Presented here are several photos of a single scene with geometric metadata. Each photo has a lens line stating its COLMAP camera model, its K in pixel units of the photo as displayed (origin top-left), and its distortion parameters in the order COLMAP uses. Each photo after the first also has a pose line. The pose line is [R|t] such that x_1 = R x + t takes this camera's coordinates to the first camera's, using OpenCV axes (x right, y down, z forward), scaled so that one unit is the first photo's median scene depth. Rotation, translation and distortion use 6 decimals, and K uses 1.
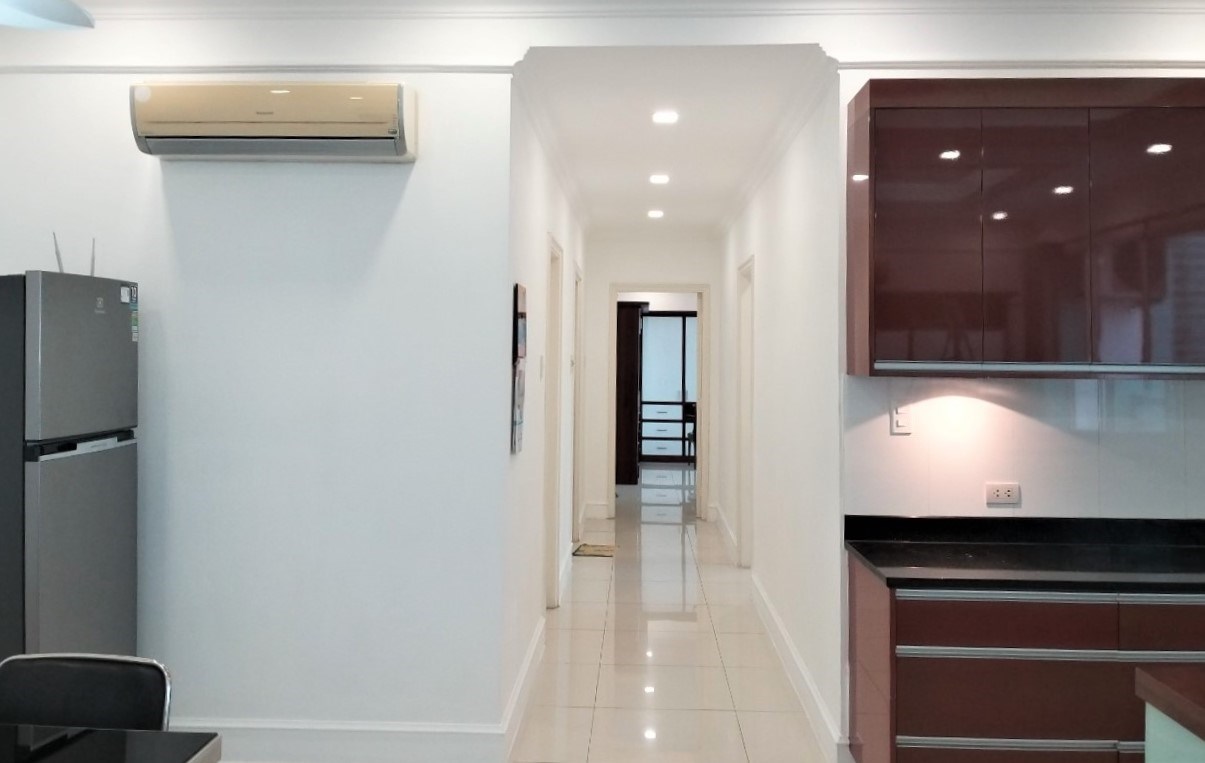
lens RADIAL K [[1006.1, 0, 599.6], [0, 1006.1, 315.9], [0, 0, 1]] dist [0.064008, -0.123167]
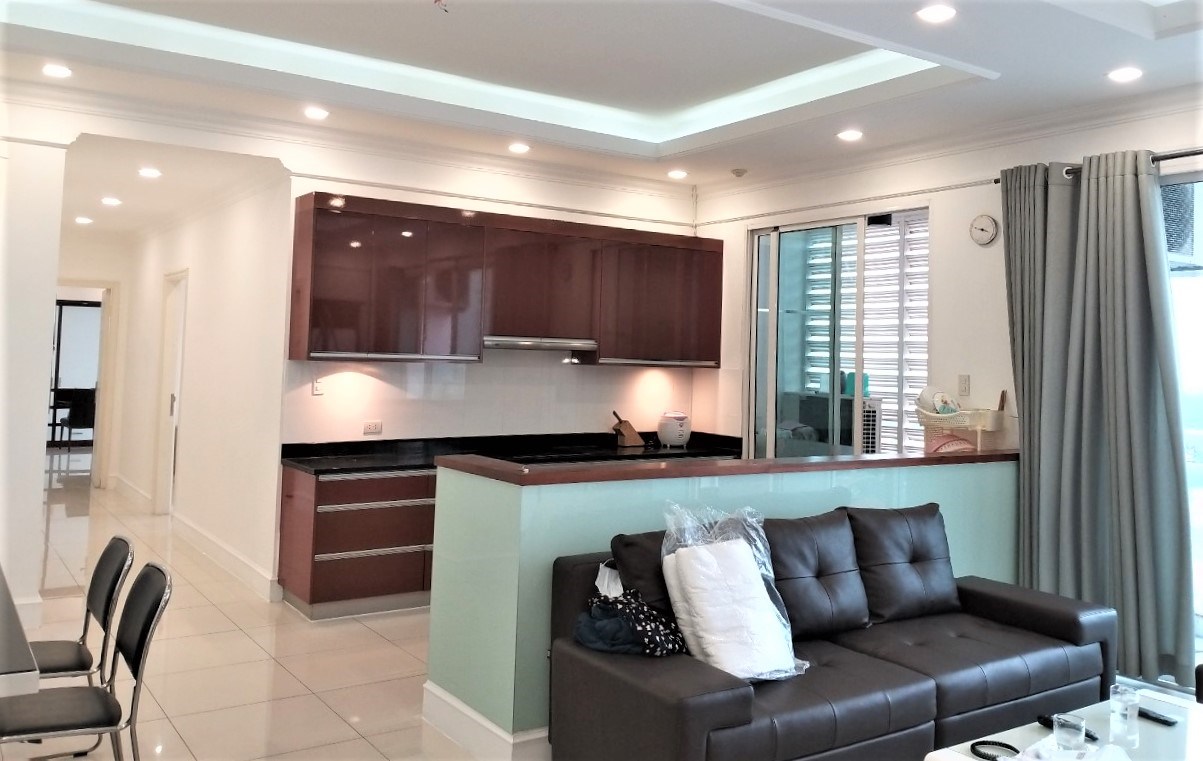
lens RADIAL K [[1004.4, 0, 598.6], [0, 1004.4, 315.0], [0, 0, 1]] dist [0.064008, -0.123167]
pose [[0.806800, 0.040432, 0.589440, -0.326472], [-0.044152, 0.998992, -0.008092, -0.024289], [-0.589173, -0.019496, 0.807772, -0.646187]]
